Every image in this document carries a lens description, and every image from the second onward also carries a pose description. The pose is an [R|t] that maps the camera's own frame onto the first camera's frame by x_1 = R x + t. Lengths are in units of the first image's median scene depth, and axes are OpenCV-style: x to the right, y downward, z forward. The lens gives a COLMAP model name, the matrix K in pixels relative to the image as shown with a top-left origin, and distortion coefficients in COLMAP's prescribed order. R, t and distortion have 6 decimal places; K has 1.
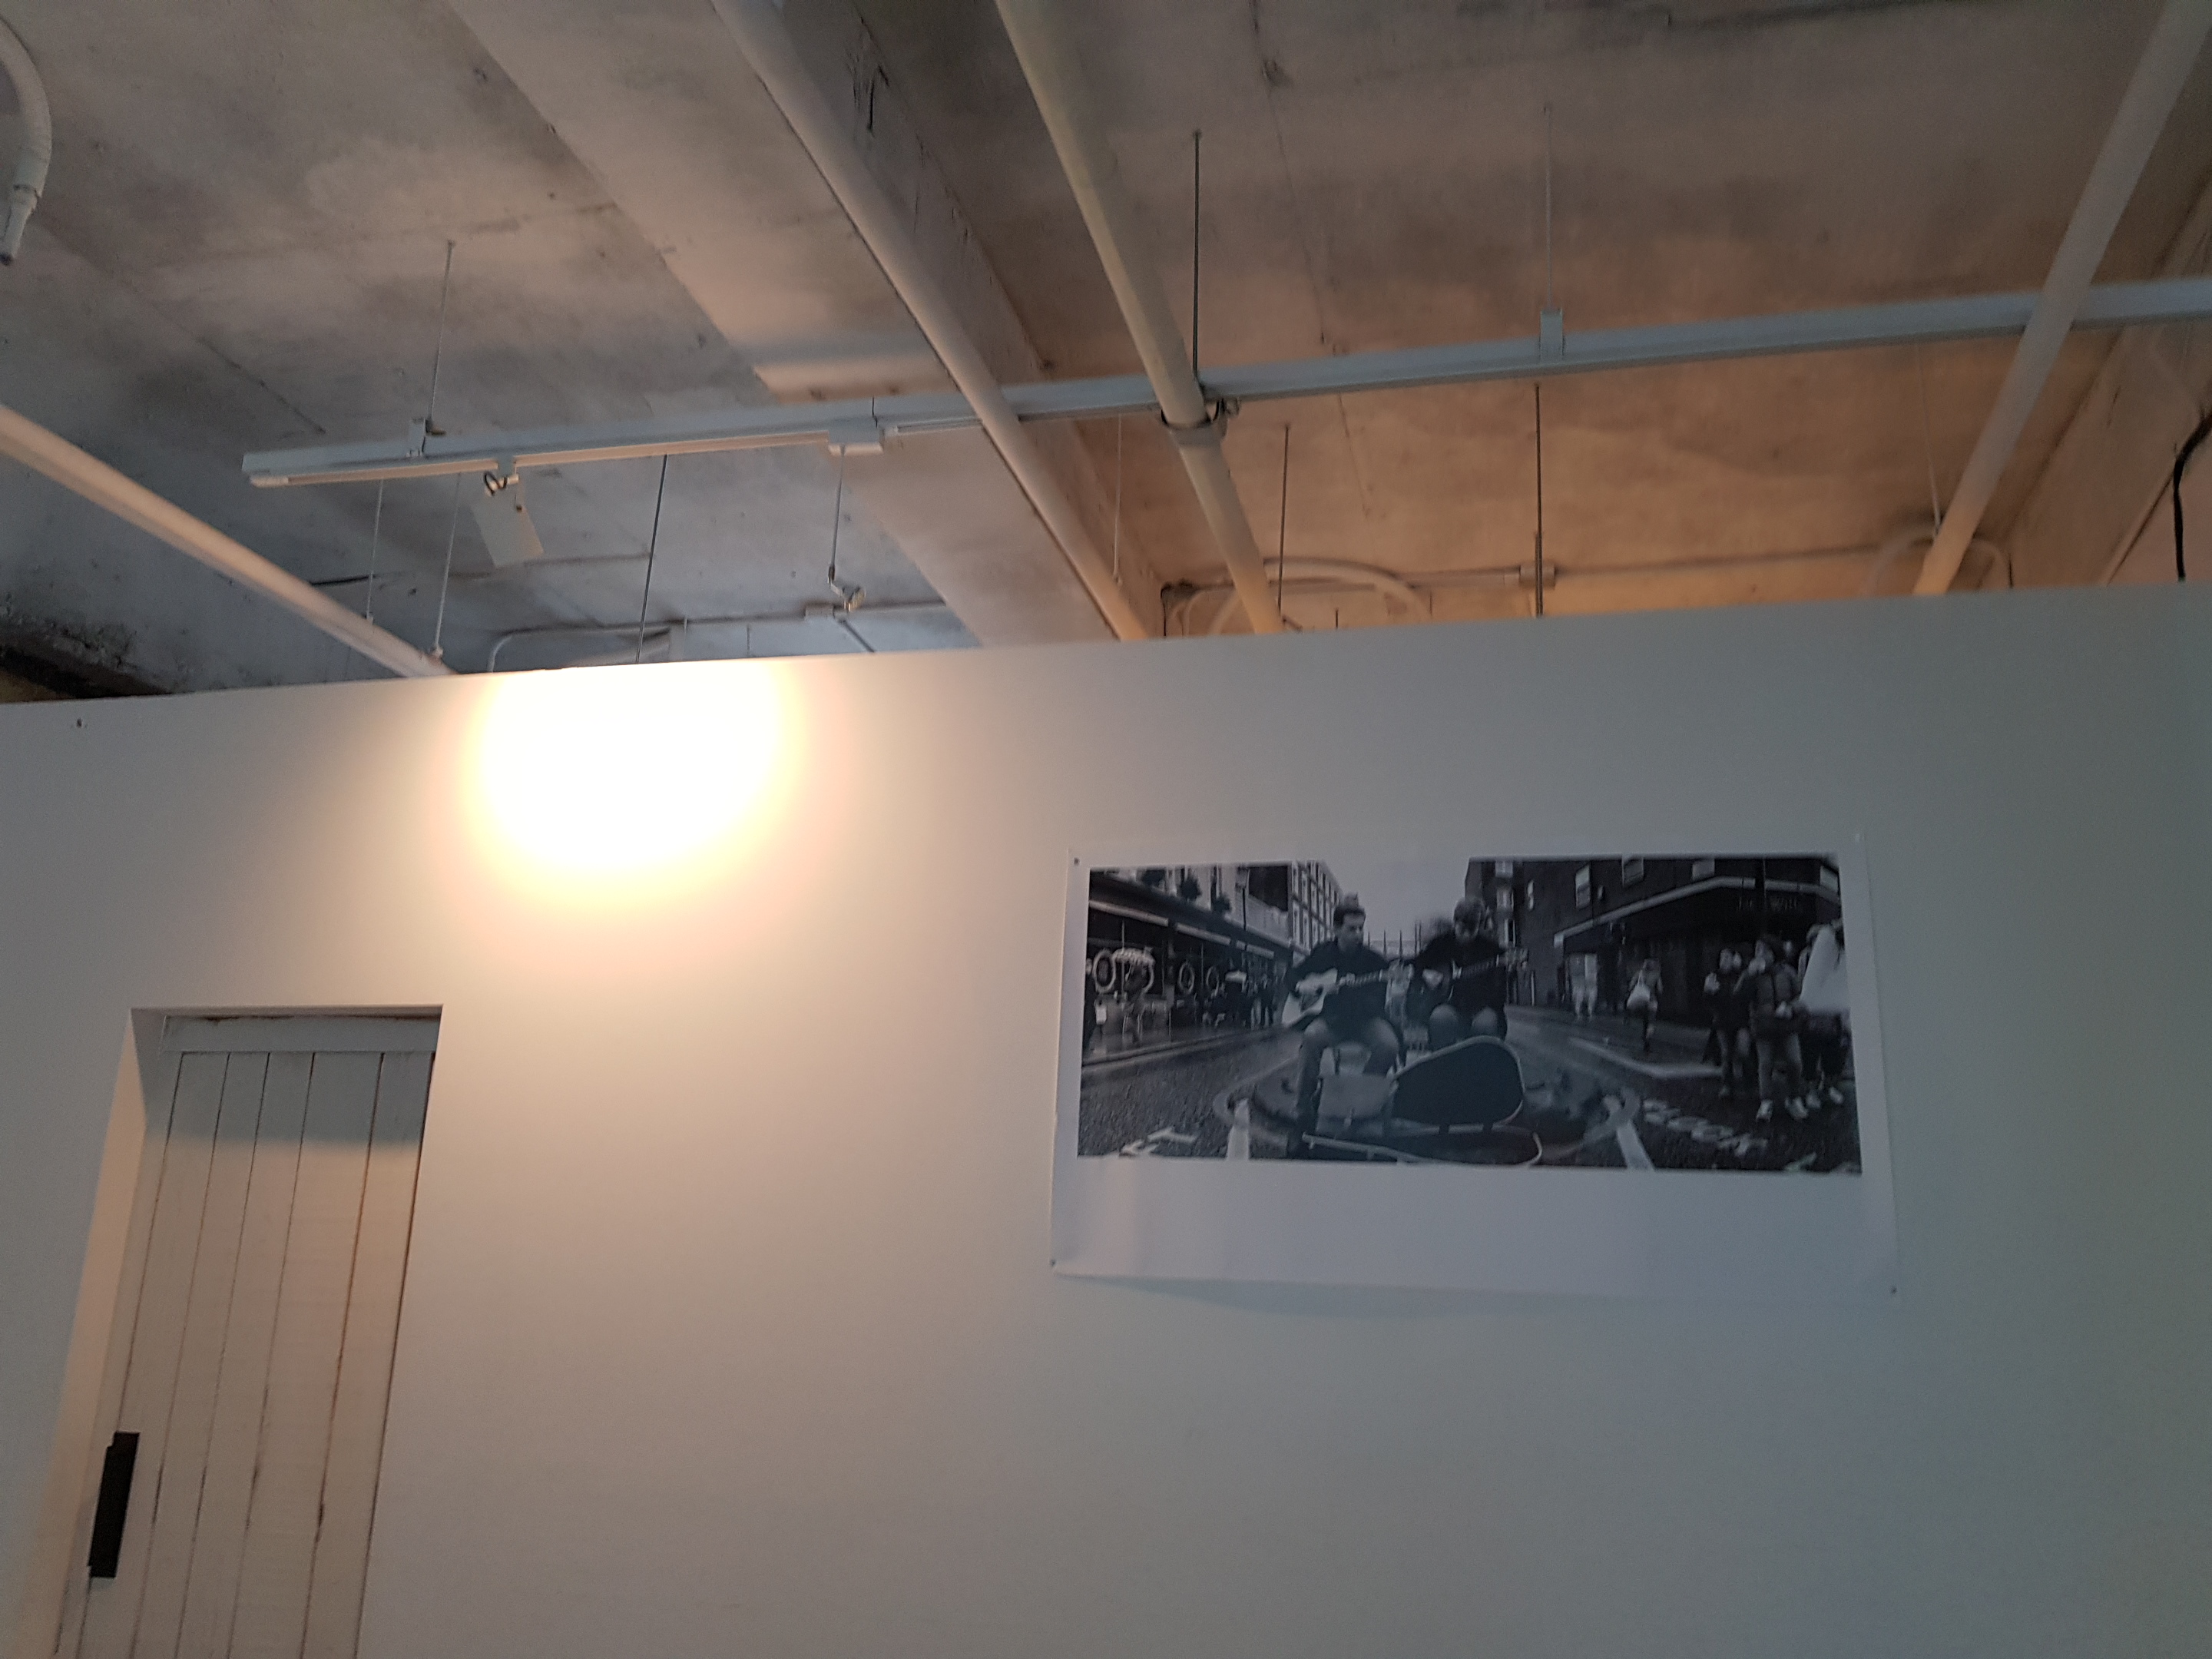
lens RADIAL K [[1697.2, 0, 1090.2], [0, 1697.2, 859.1], [0, 0, 1]] dist [0.144278, -0.225441]
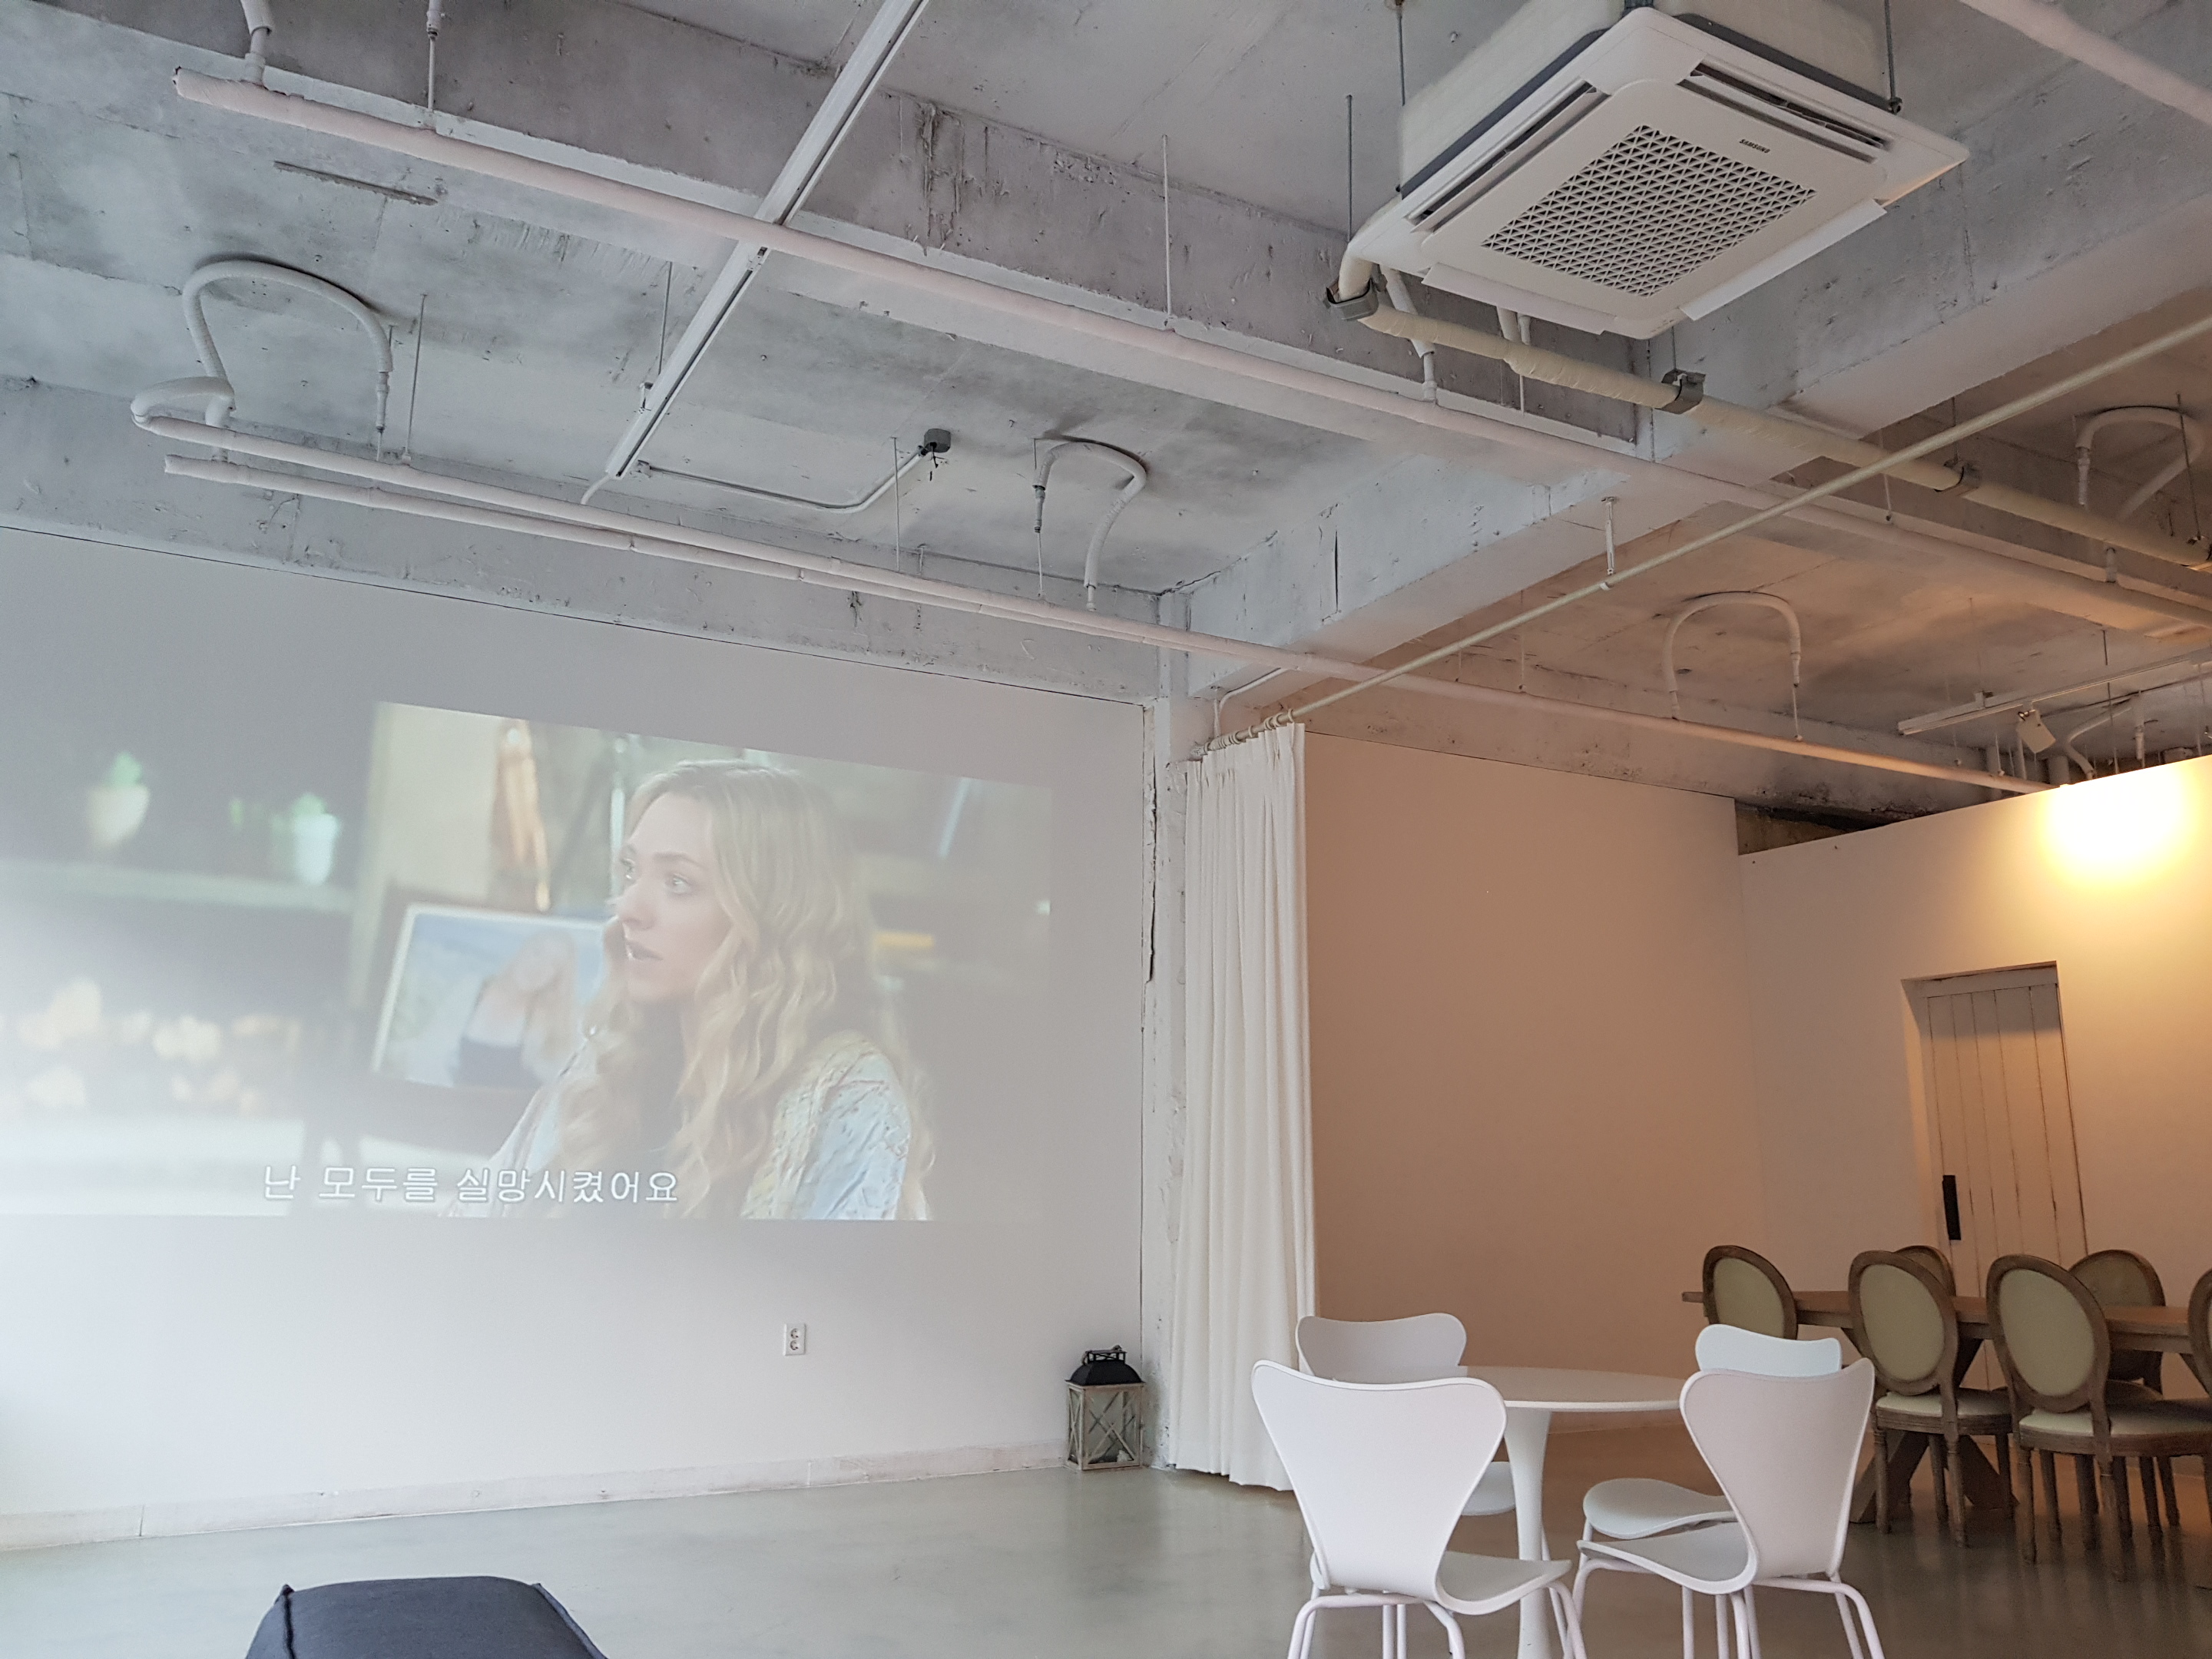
lens RADIAL K [[1711.7, 0, 1147.0], [0, 1711.7, 795.0], [0, 0, 1]] dist [0.071315, -0.129323]
pose [[0.686126, -0.193719, -0.701216, 0.400227], [0.199093, 0.977097, -0.075125, -0.186598], [0.699709, -0.088062, 0.708979, -1.317131]]
